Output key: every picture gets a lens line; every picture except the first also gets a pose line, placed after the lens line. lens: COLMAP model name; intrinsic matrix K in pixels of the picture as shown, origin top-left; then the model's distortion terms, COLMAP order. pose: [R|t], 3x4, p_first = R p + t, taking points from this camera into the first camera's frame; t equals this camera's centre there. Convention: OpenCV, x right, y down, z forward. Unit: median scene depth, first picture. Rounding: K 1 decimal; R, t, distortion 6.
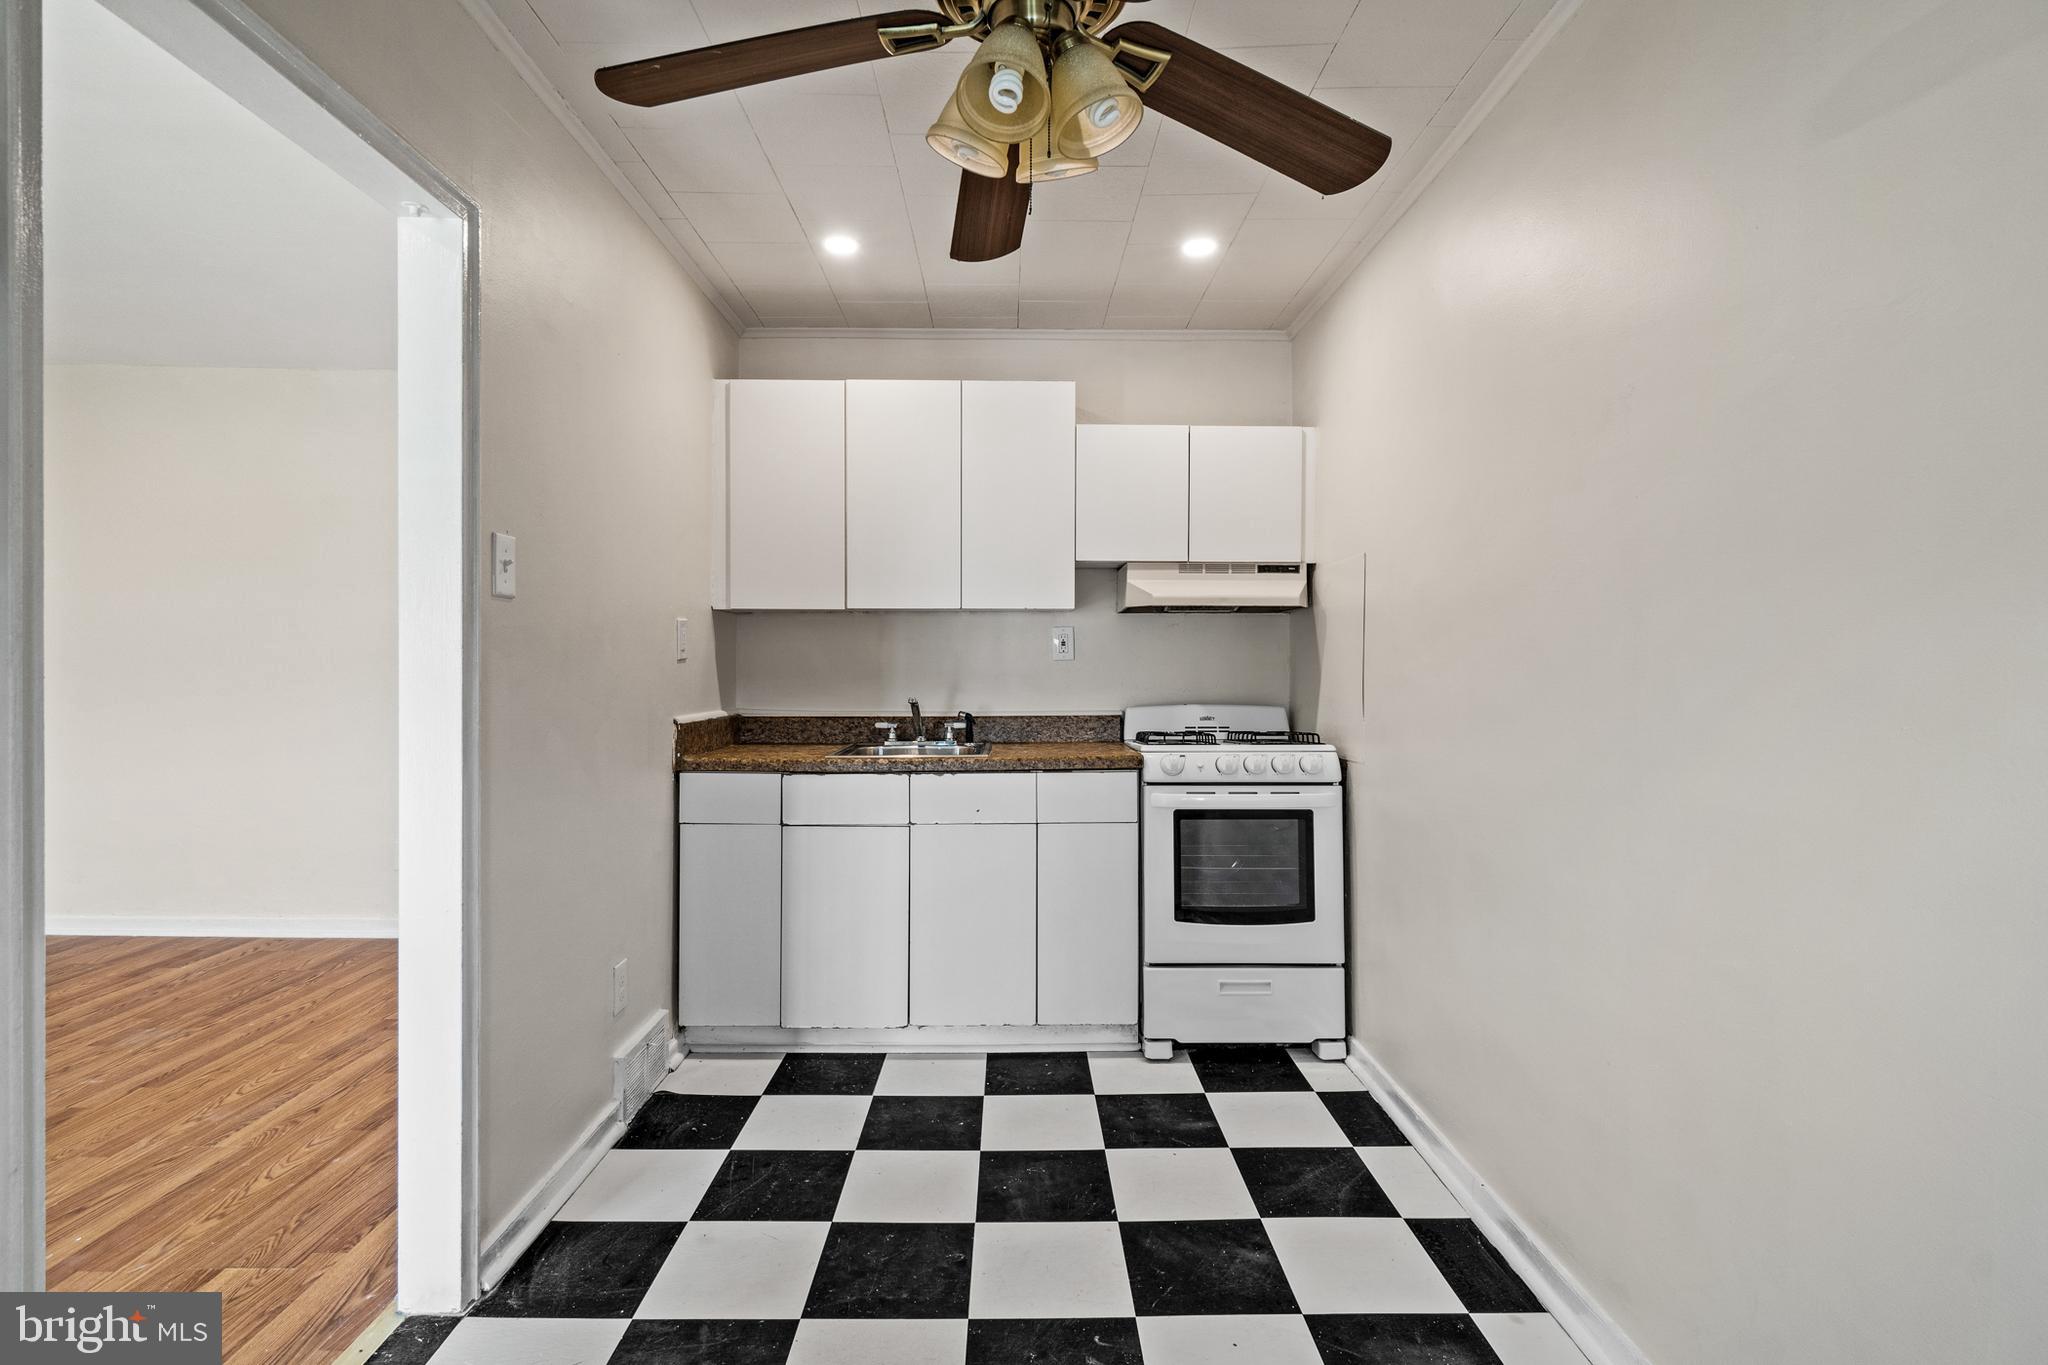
lens RADIAL K [[967.5, 0, 1029.3], [0, 967.5, 674.3], [0, 0, 1]] dist [0.003580, 0.000552]
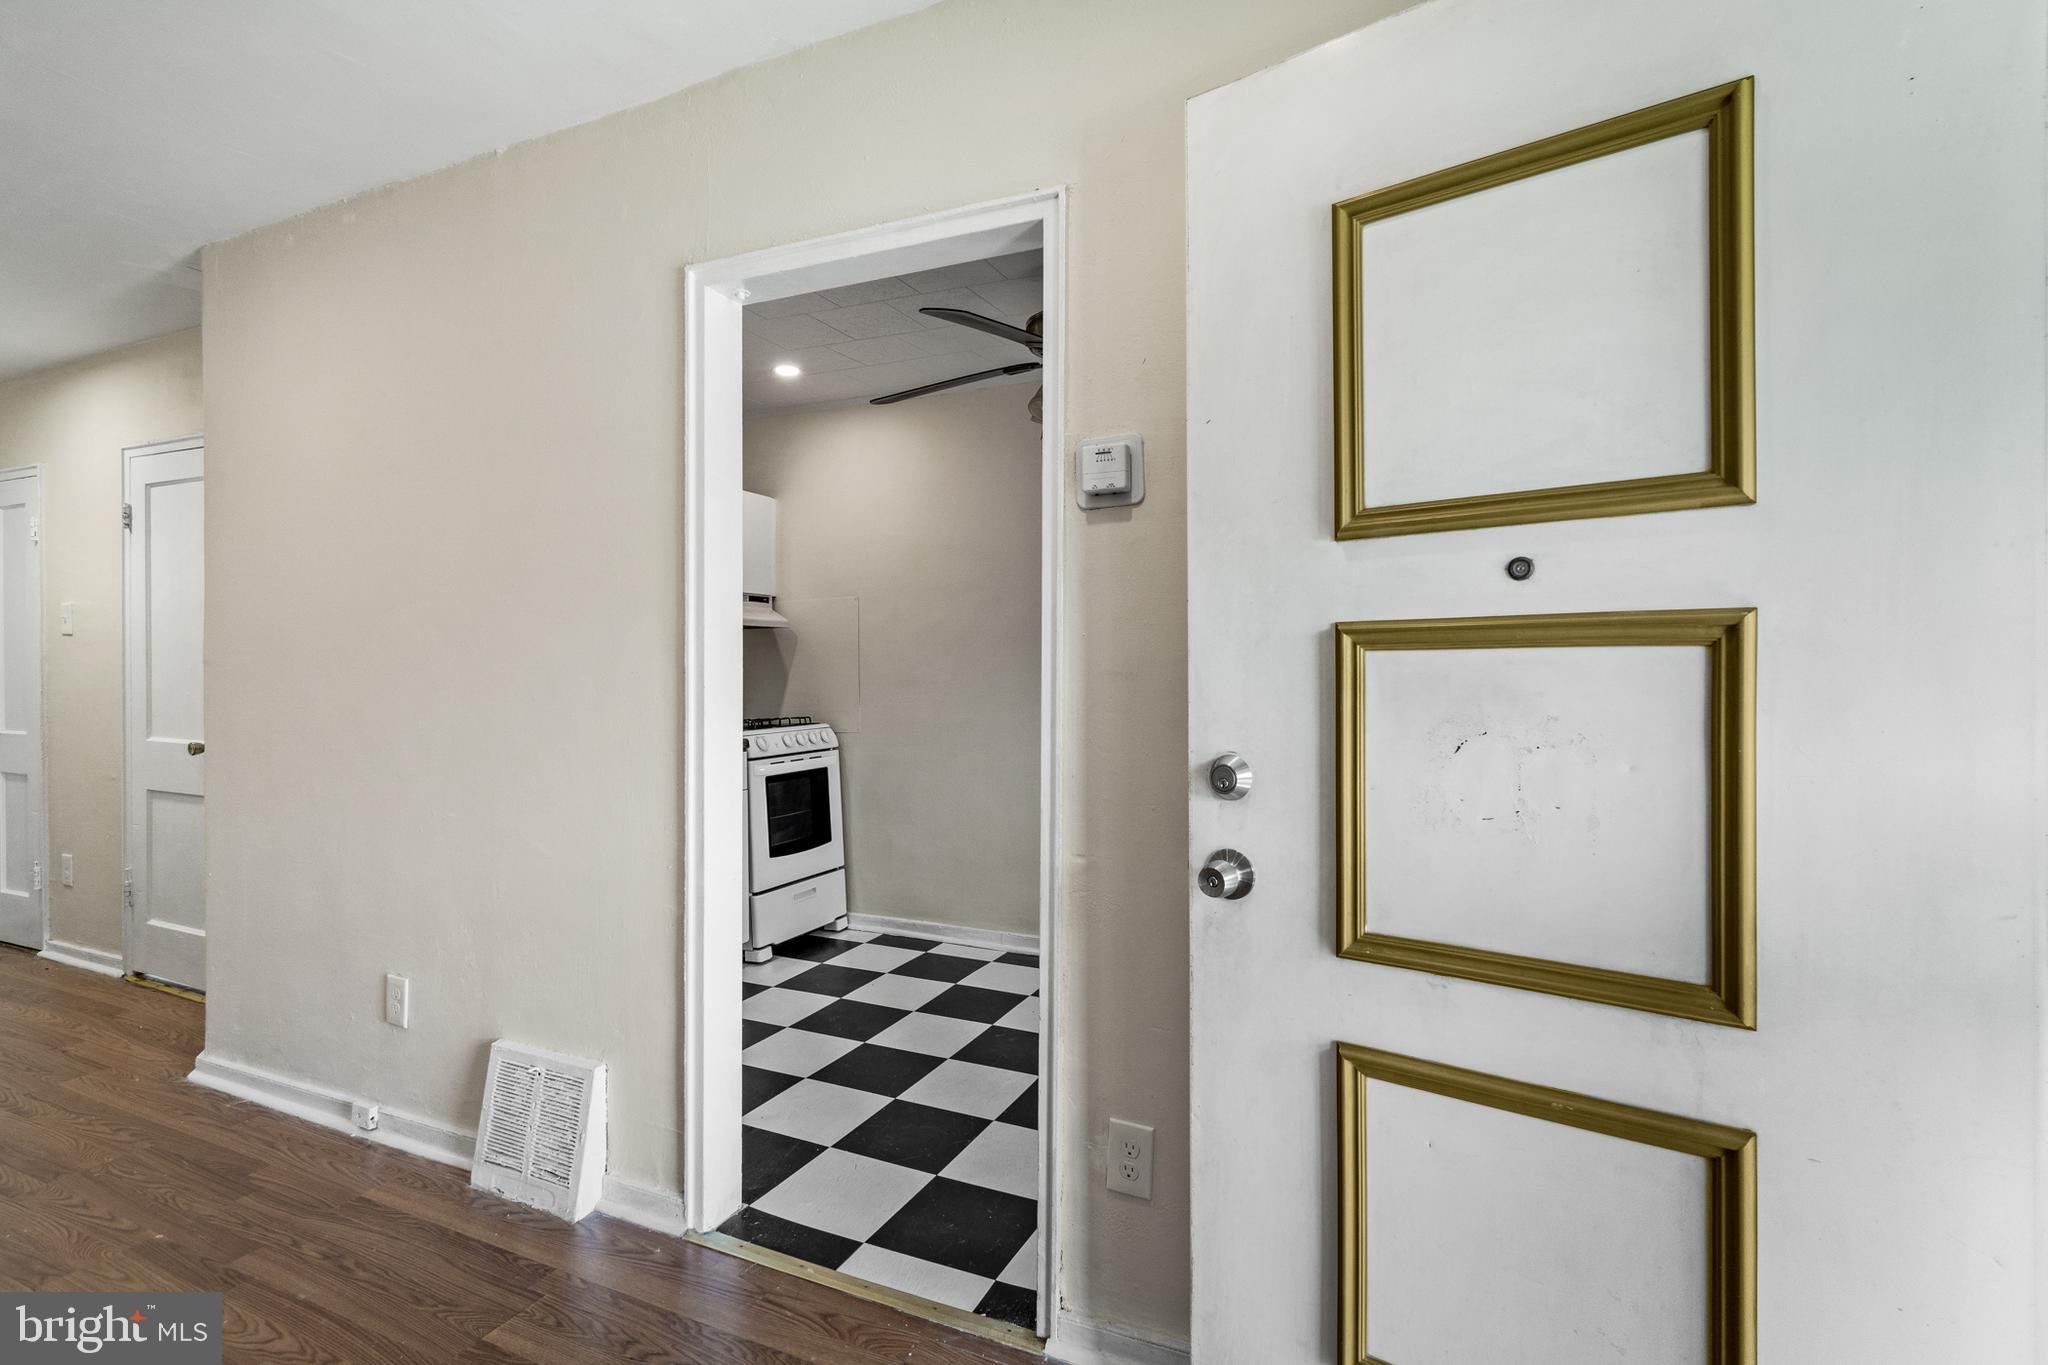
lens RADIAL K [[967.5, 0, 1012.0], [0, 967.5, 689.8], [0, 0, 1]] dist [0.003580, 0.000552]
pose [[0.426917, -0.018220, 0.904107, -0.924976], [0.005375, 0.999830, 0.017611, -0.003810], [-0.904275, -0.002659, 0.426943, 0.110206]]
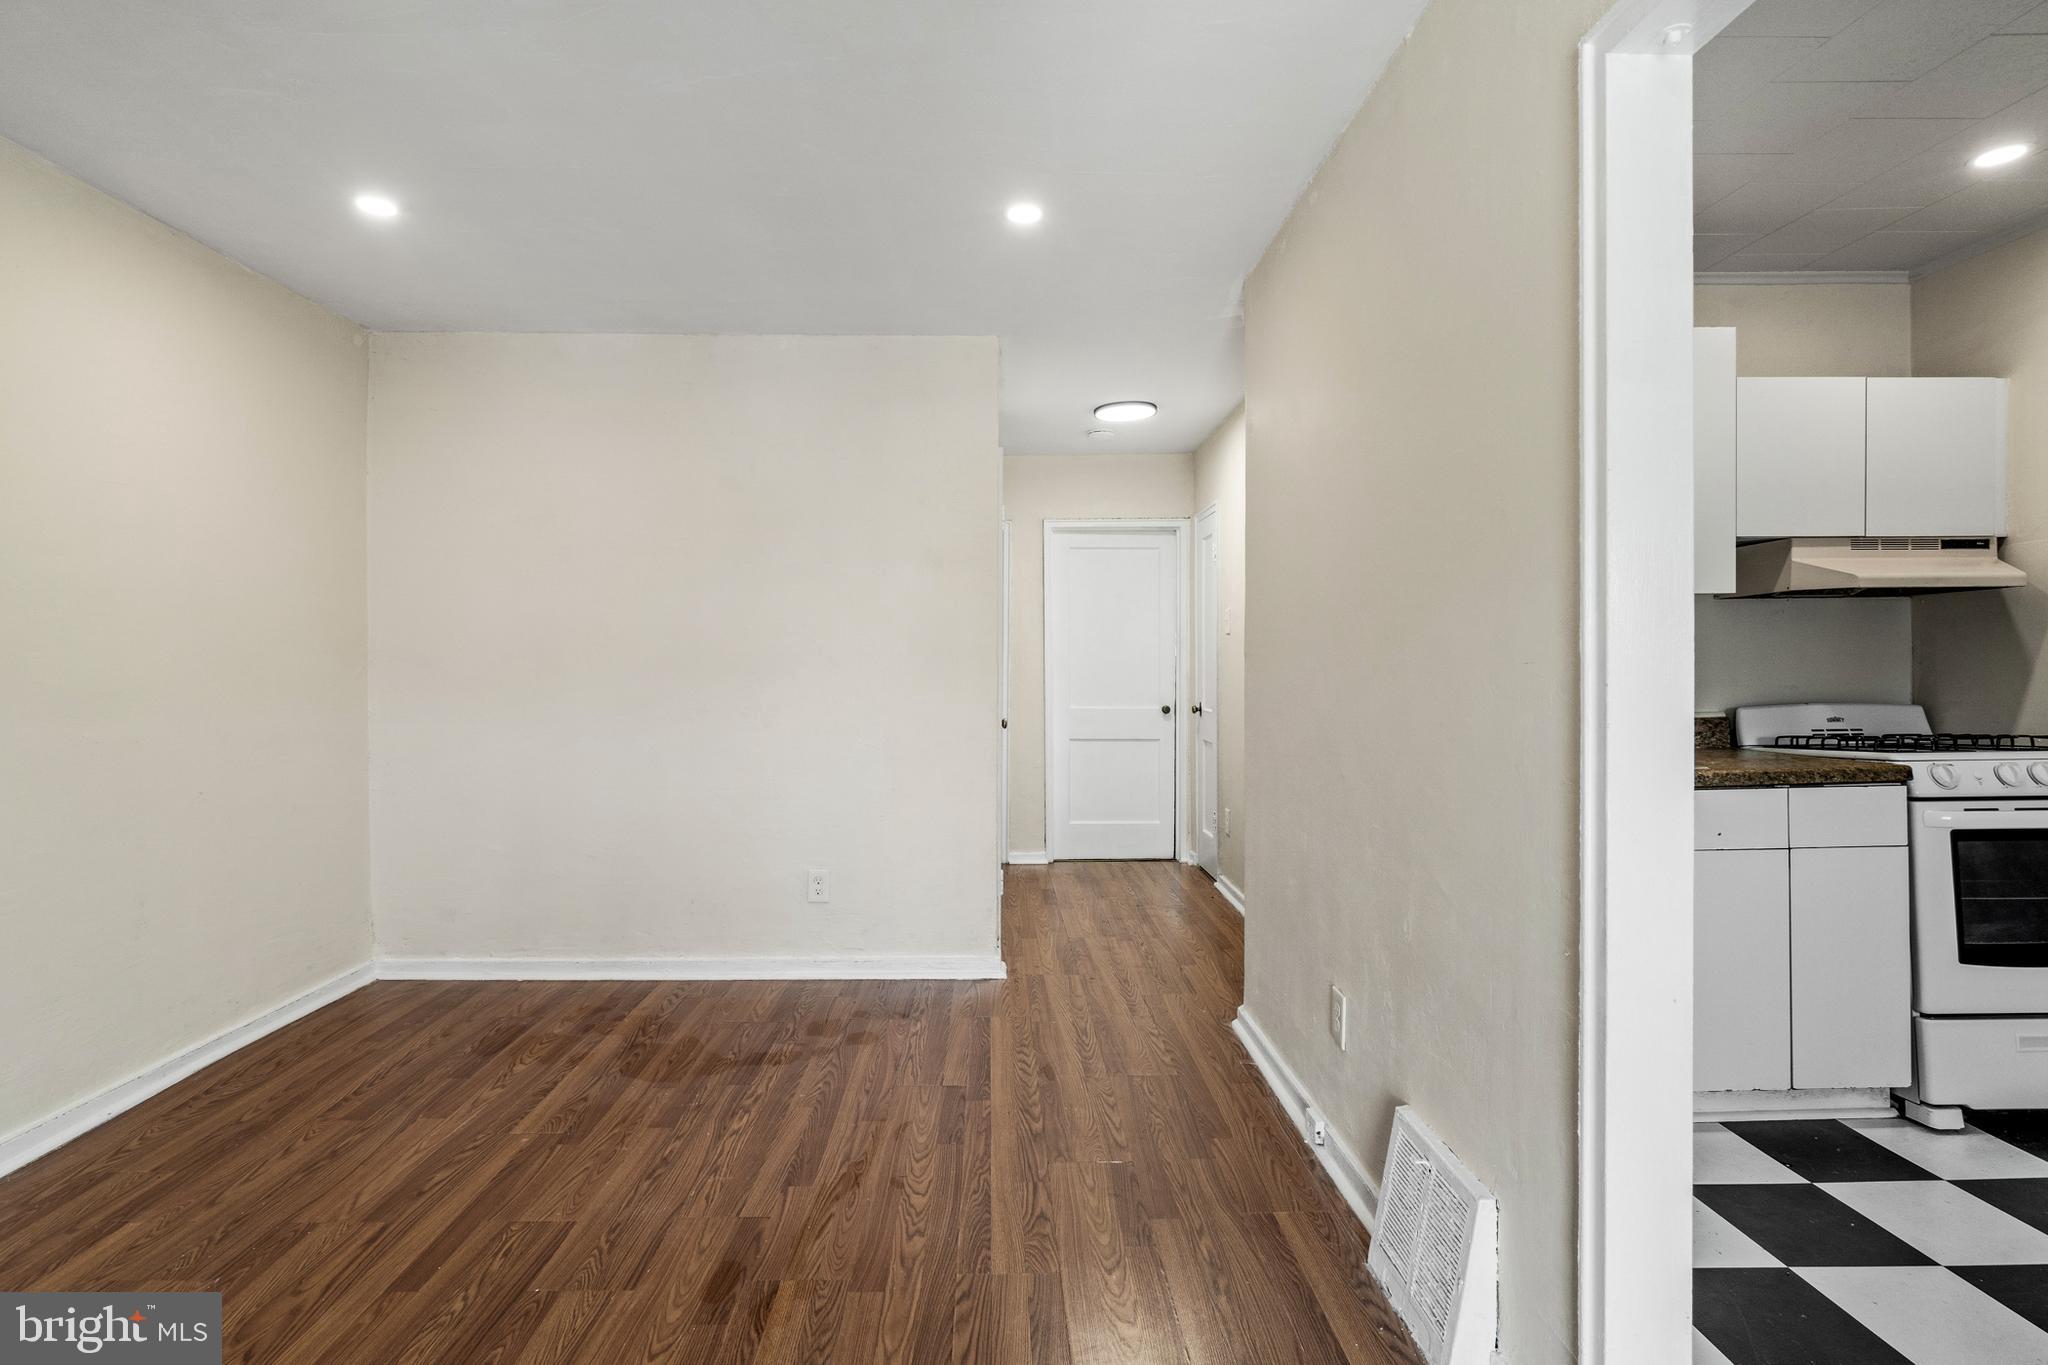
lens RADIAL K [[967.5, 0, 1018.4], [0, 967.5, 673.6], [0, 0, 1]] dist [0.003580, 0.000552]
pose [[0.999914, -0.011000, 0.007160, -0.659334], [0.011012, 0.999938, -0.001591, -0.002631], [-0.007142, 0.001670, 0.999973, 0.166799]]
